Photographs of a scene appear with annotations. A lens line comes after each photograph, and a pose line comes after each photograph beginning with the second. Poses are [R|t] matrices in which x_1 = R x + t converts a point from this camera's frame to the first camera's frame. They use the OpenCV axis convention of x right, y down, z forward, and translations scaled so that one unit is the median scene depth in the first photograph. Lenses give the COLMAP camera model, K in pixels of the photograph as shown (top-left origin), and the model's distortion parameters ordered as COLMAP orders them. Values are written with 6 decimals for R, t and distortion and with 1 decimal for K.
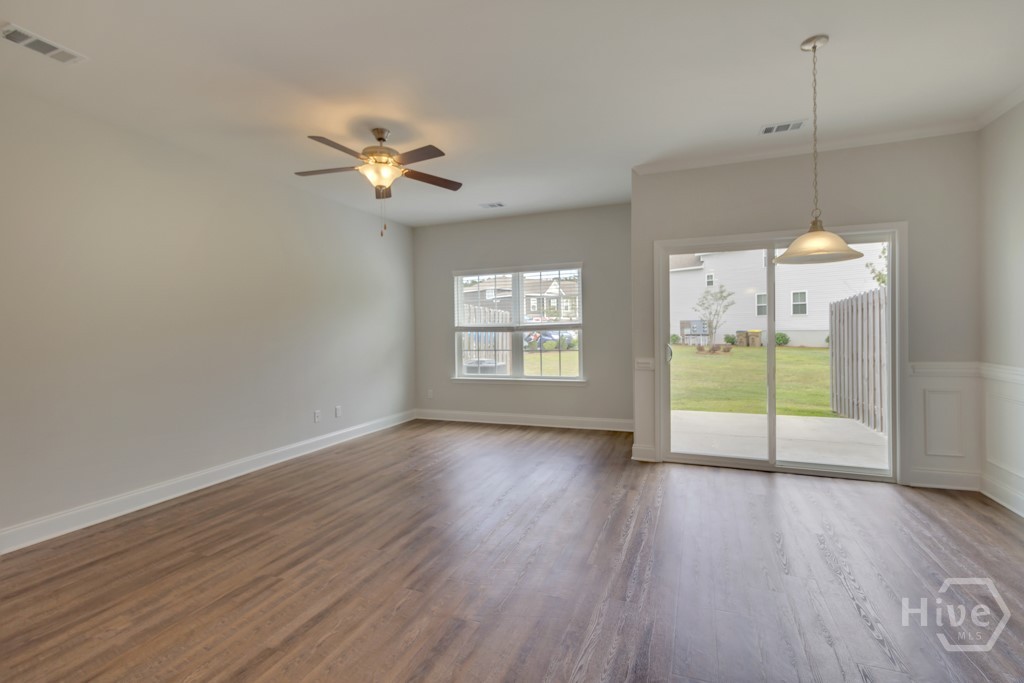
lens RADIAL K [[465.9, 0, 511.0], [0, 465.9, 335.1], [0, 0, 1]] dist [0.000340, 0.000051]
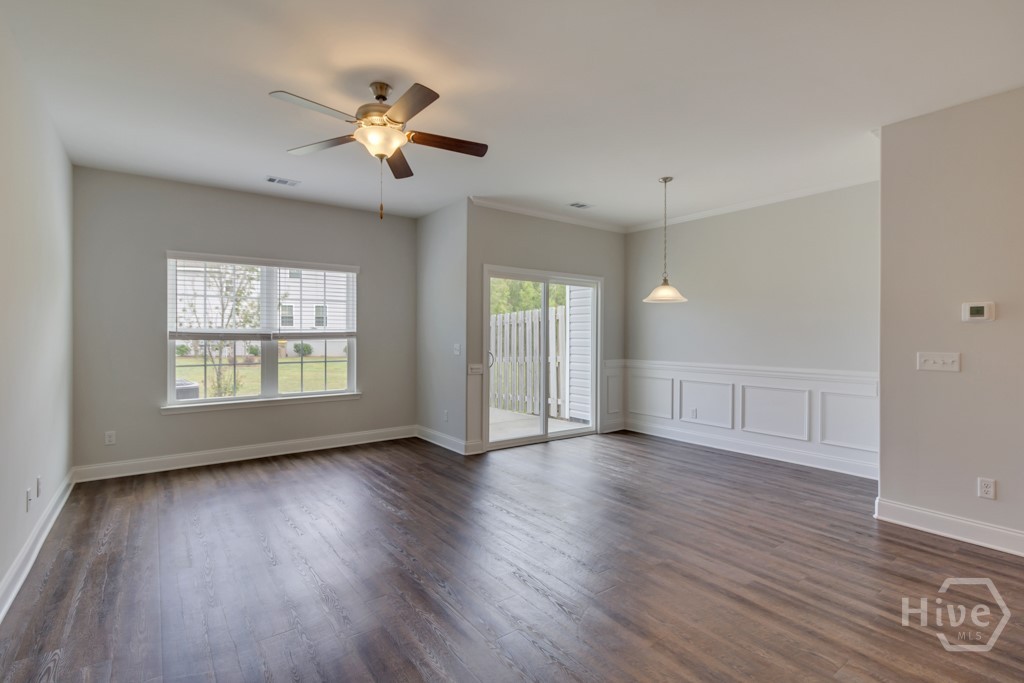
lens RADIAL K [[483.4, 0, 512.2], [0, 483.4, 338.5], [0, 0, 1]] dist [0.000520, 0.000179]
pose [[0.524882, 0.012693, 0.851080, -0.505873], [0.000194, 0.999887, -0.015031, 0.002987], [-0.851175, 0.008055, 0.524821, 0.221080]]
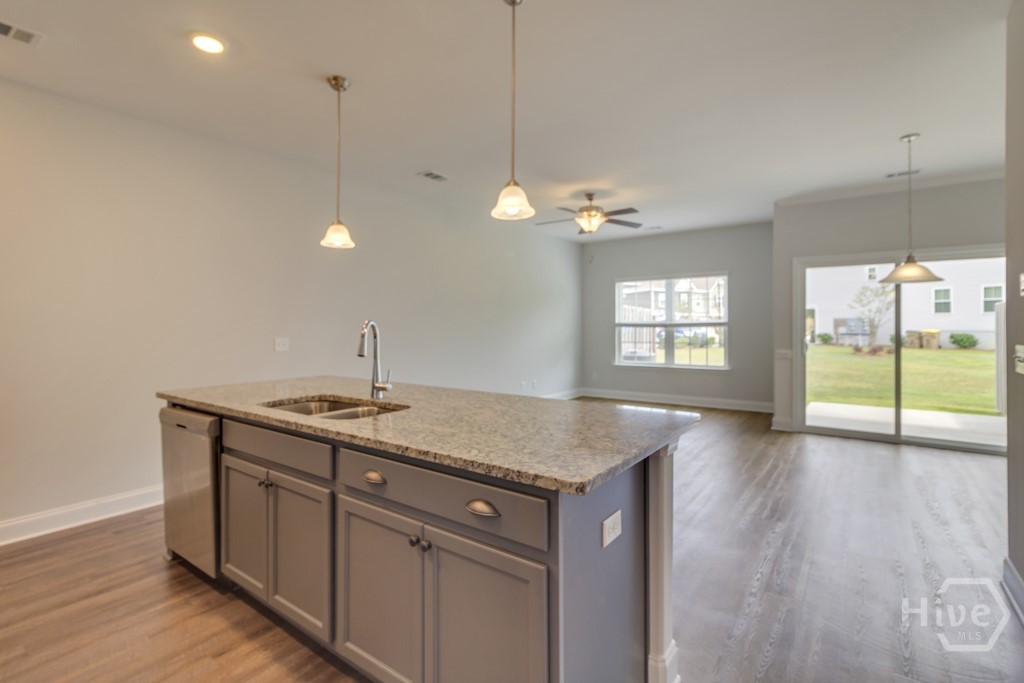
lens RADIAL K [[472.0, 0, 509.7], [0, 472.0, 326.6], [0, 0, 1]] dist [0.002467, 0.000450]
pose [[0.966883, 0.013083, -0.254884, -0.080358], [-0.015222, 0.999864, -0.006421, 0.004136], [0.254765, 0.010088, 0.966950, -0.324930]]
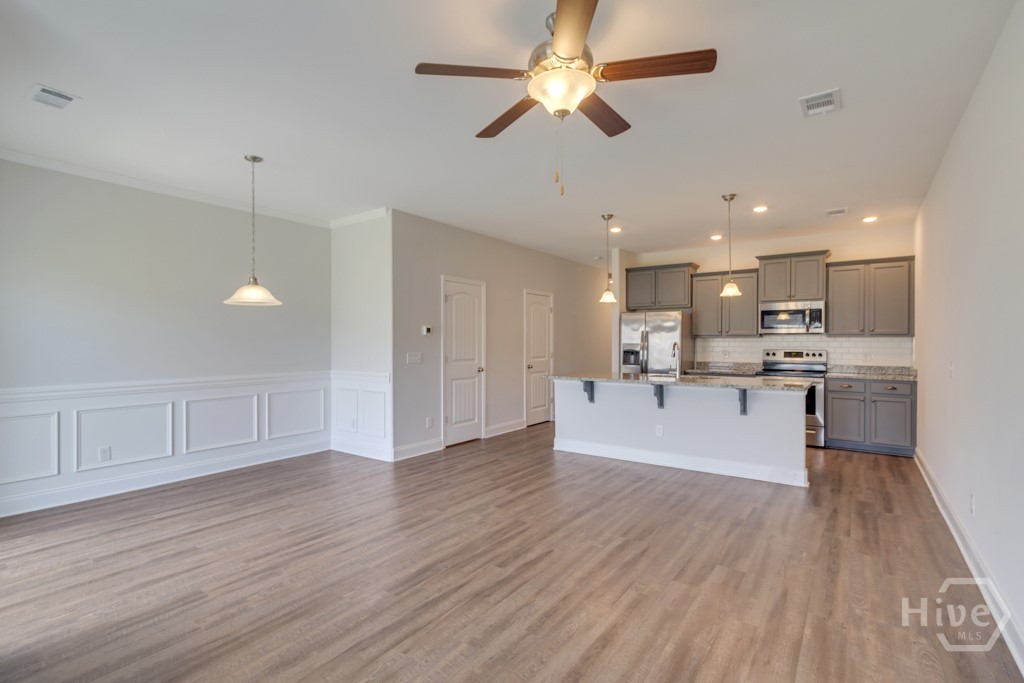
lens RADIAL K [[474.4, 0, 513.9], [0, 474.4, 344.6], [0, 0, 1]] dist [0.000618, -0.000018]
pose [[-0.970604, 0.016081, 0.240145, -0.212946], [0.019831, 0.999716, 0.013210, -0.014422], [-0.239864, 0.017584, -0.970647, 0.948231]]
